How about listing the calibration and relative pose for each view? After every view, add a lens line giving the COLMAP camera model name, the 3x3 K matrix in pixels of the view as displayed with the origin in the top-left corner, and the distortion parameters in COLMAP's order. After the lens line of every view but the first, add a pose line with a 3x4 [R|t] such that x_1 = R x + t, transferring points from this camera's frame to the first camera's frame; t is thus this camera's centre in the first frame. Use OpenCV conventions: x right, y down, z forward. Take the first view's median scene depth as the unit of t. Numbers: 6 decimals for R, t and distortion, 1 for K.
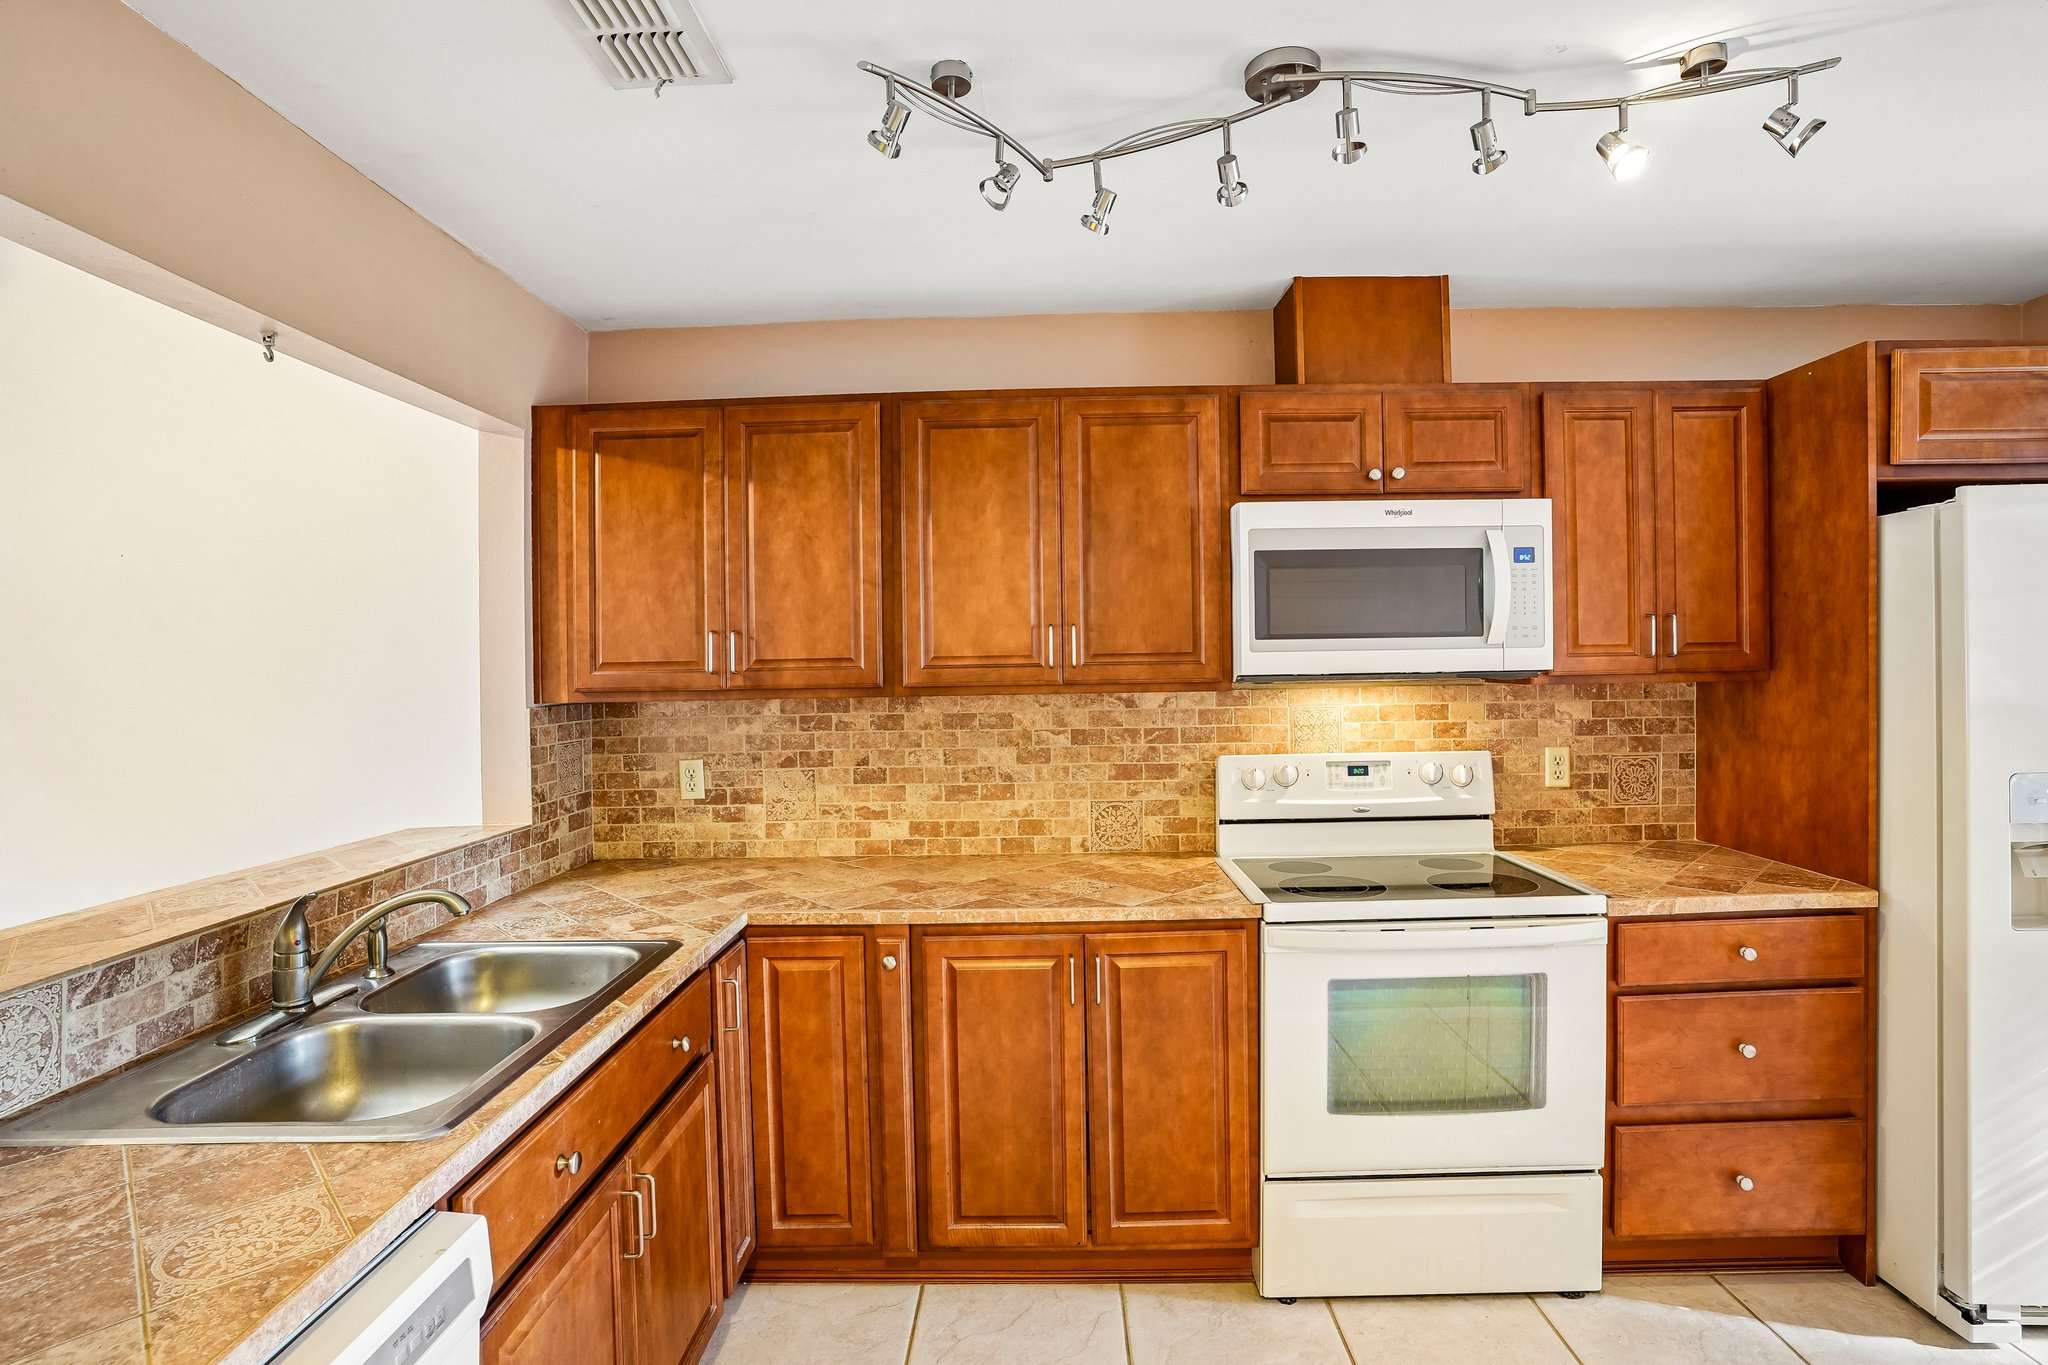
lens RADIAL K [[1008.4, 0, 1026.9], [0, 1008.4, 672.2], [0, 0, 1]] dist [-0.072781, 0.032575]
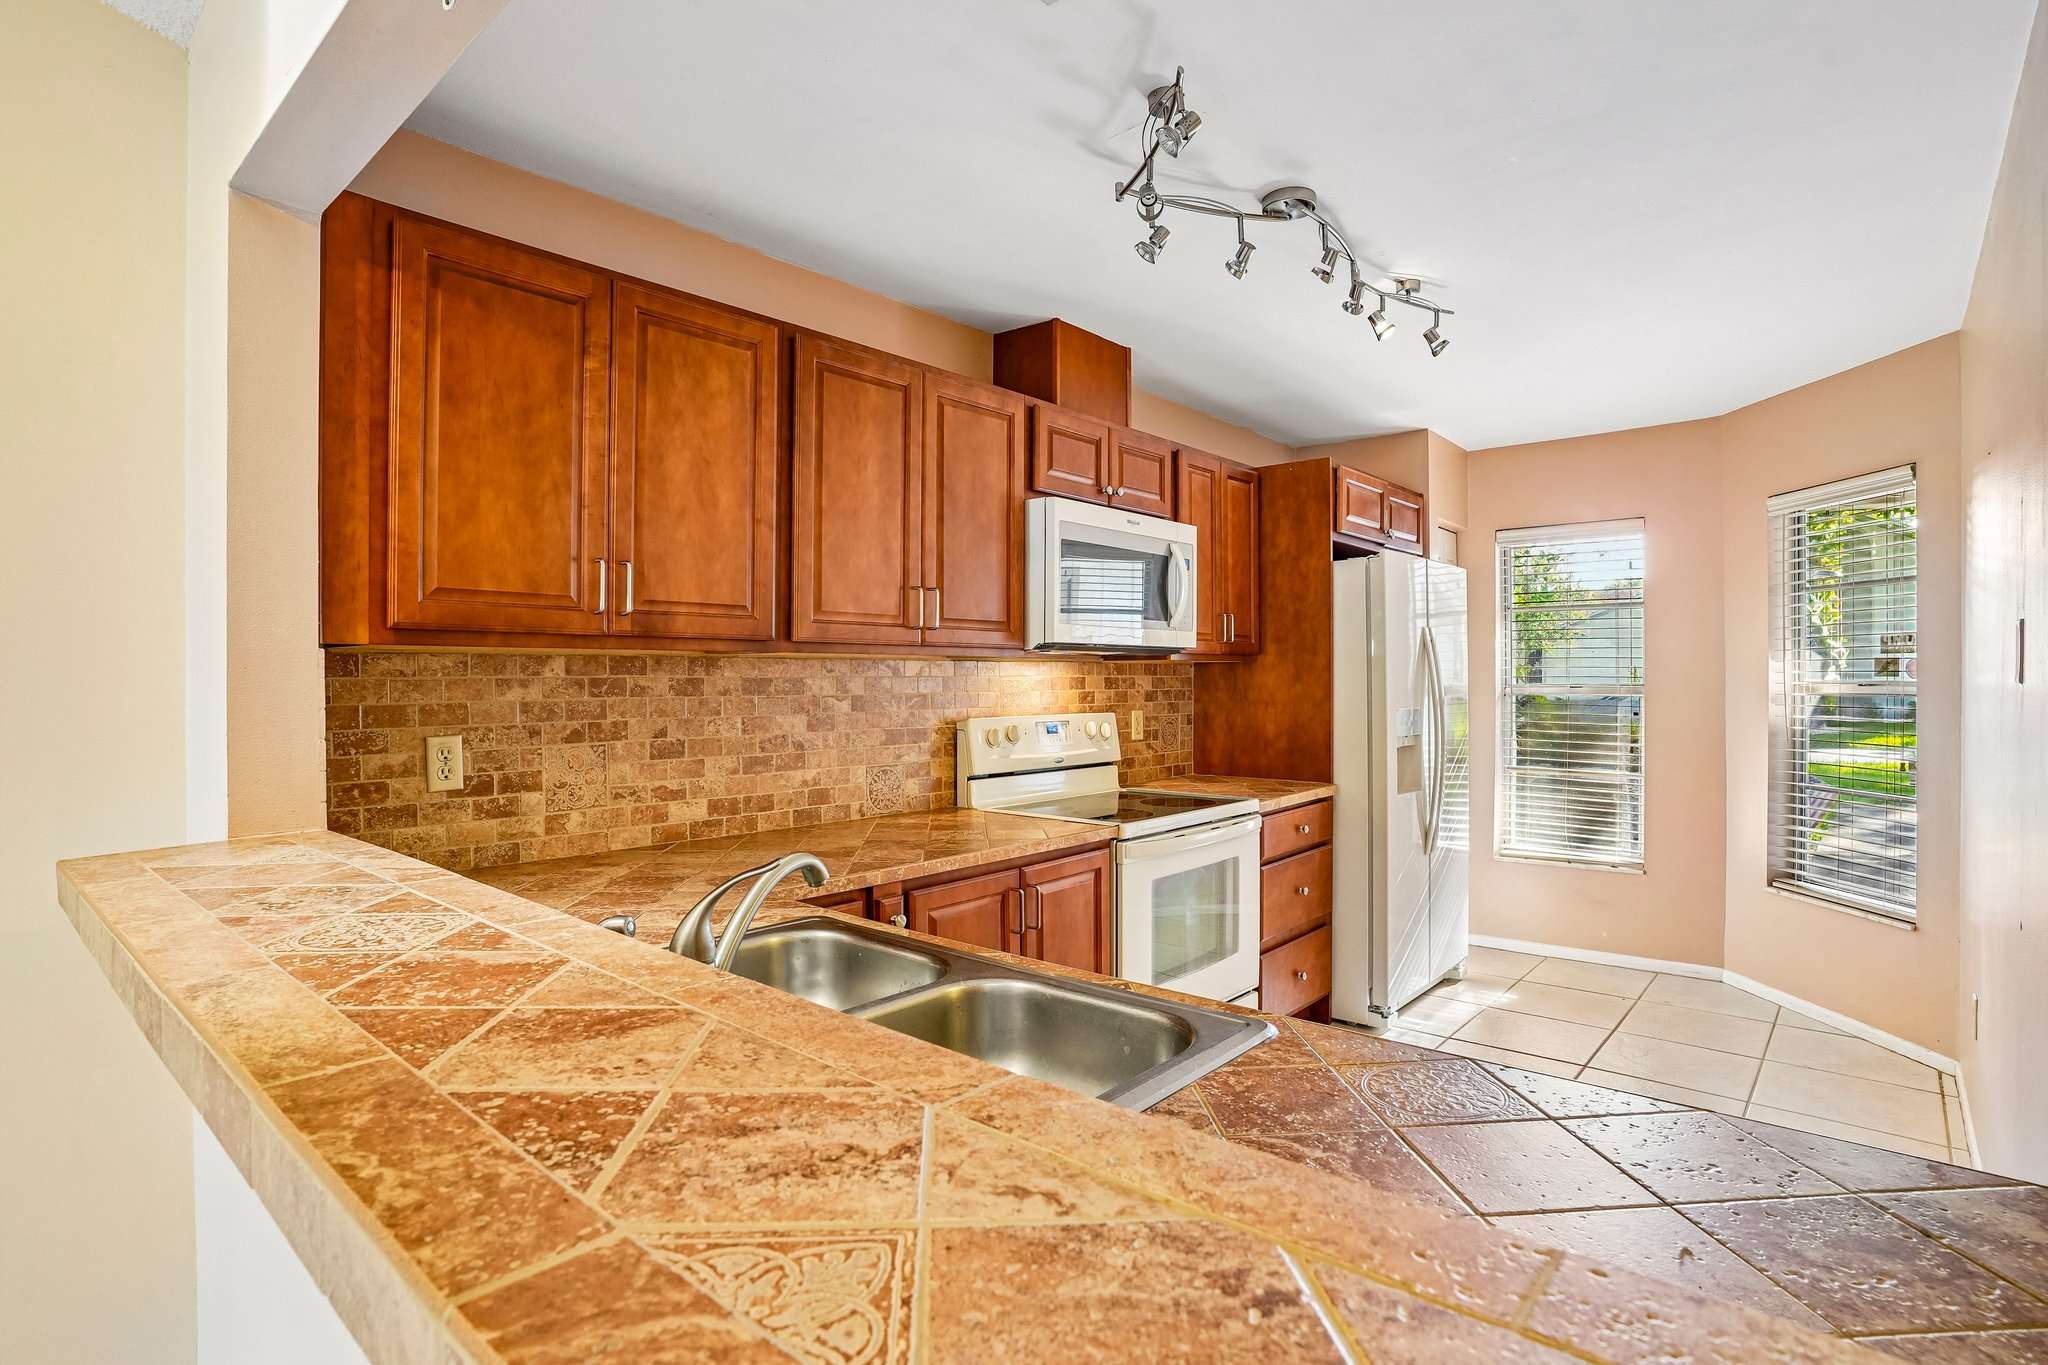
lens RADIAL K [[1018.6, 0, 1026.8], [0, 1018.6, 669.4], [0, 0, 1]] dist [-0.069694, 0.000197]
pose [[0.646916, 0.023174, 0.762209, -0.689937], [-0.000476, 0.999550, -0.029986, 0.068189], [-0.762561, 0.019035, 0.646636, 0.239618]]
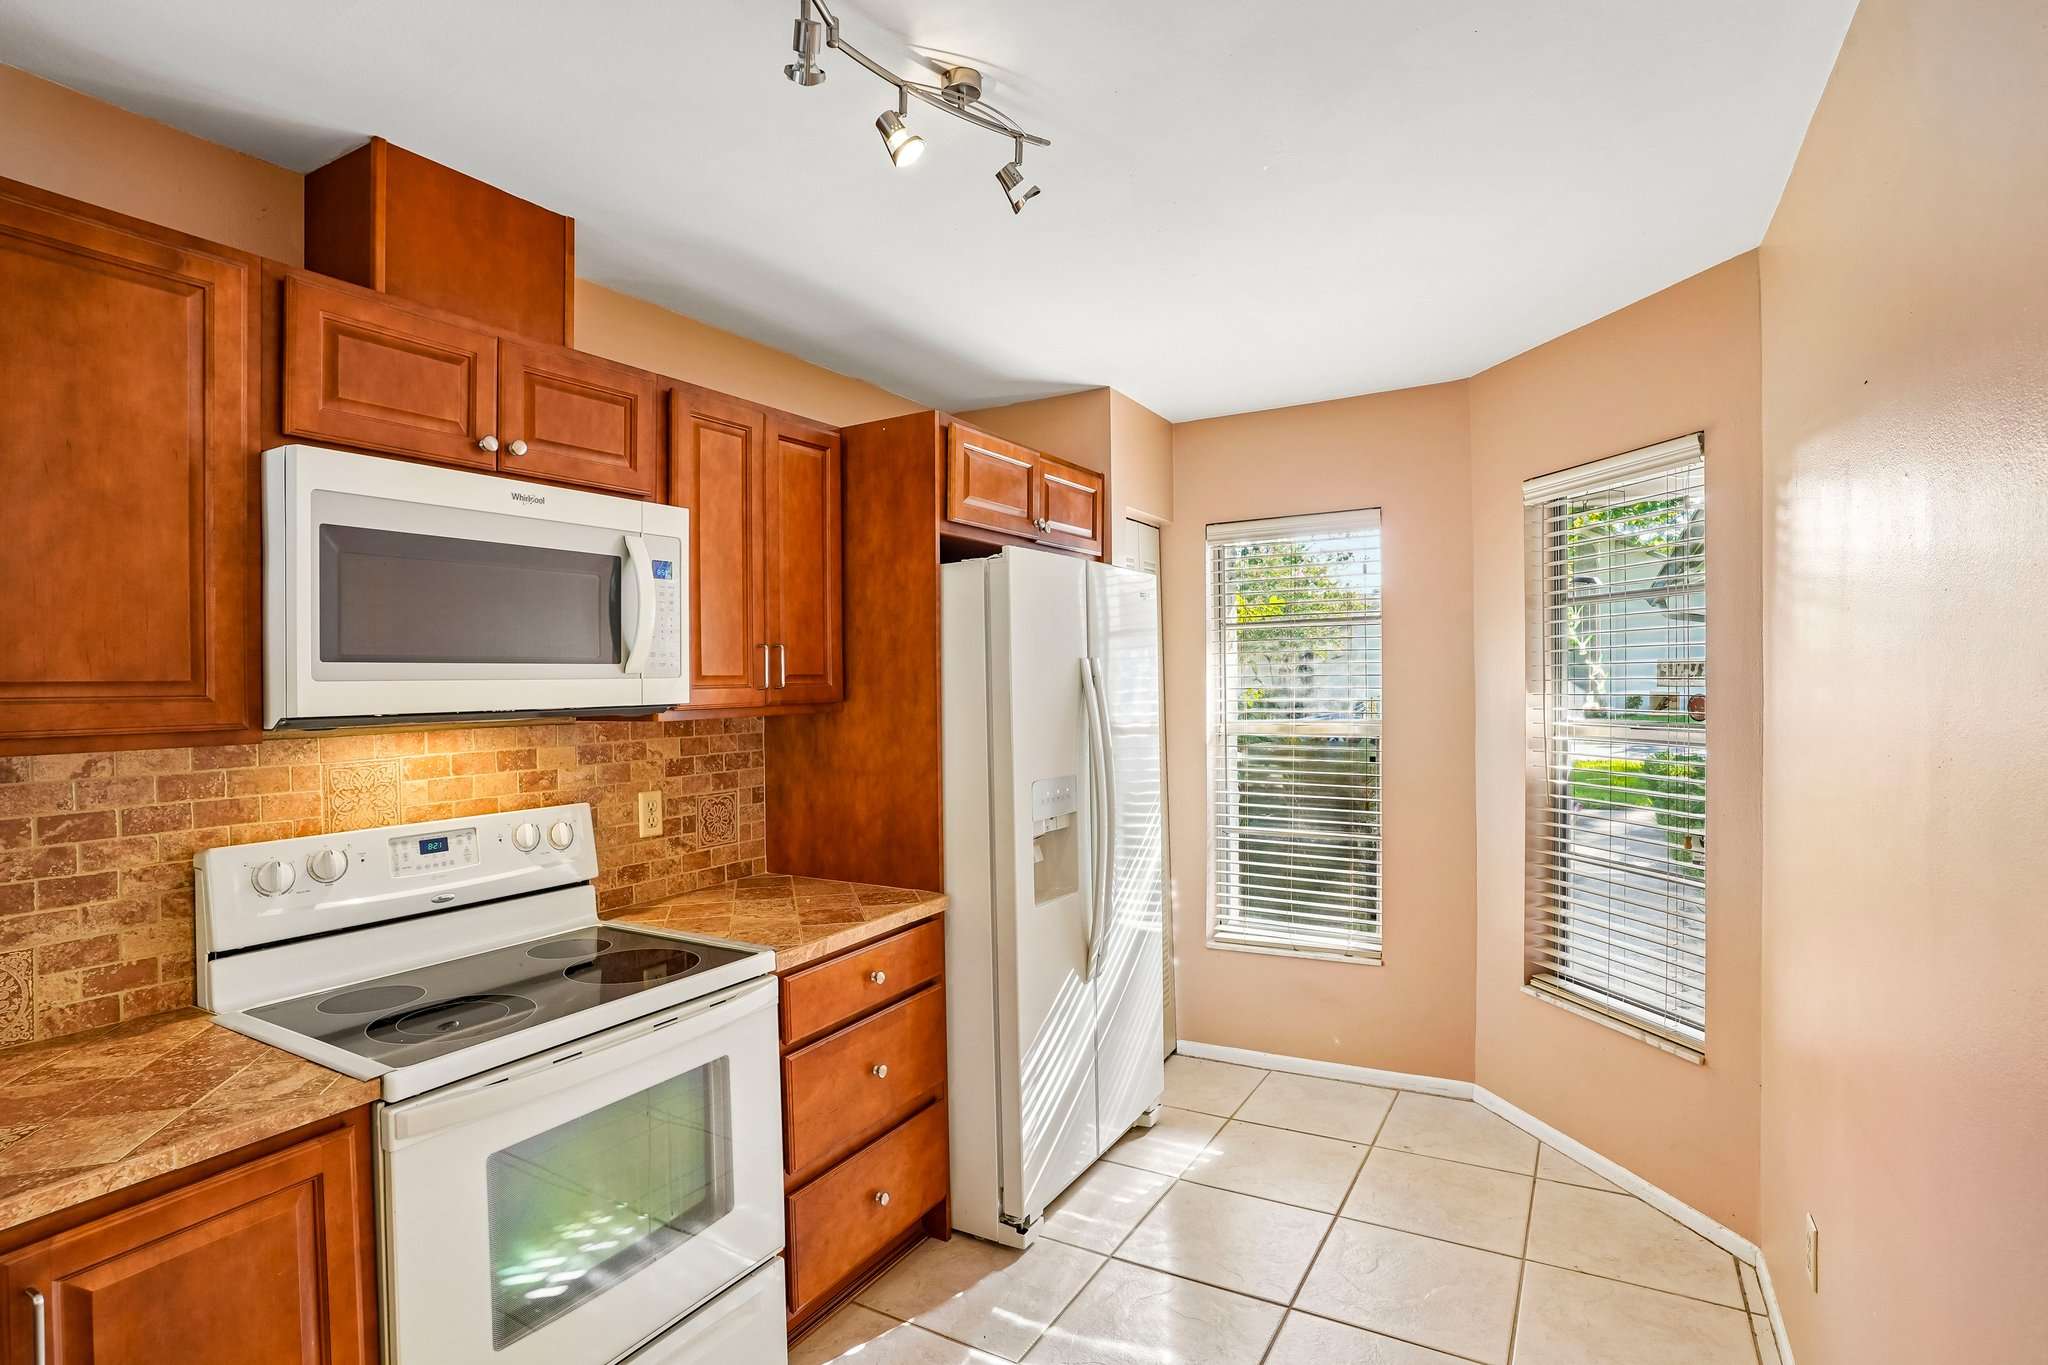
lens RADIAL K [[1015.6, 0, 1015.2], [0, 1015.6, 678.4], [0, 0, 1]] dist [-0.069275, 0.034056]
pose [[0.500376, 0.010322, 0.865746, -0.093708], [0.018723, 0.999566, -0.022739, 0.001017], [-0.865606, 0.027587, 0.499966, 0.288710]]
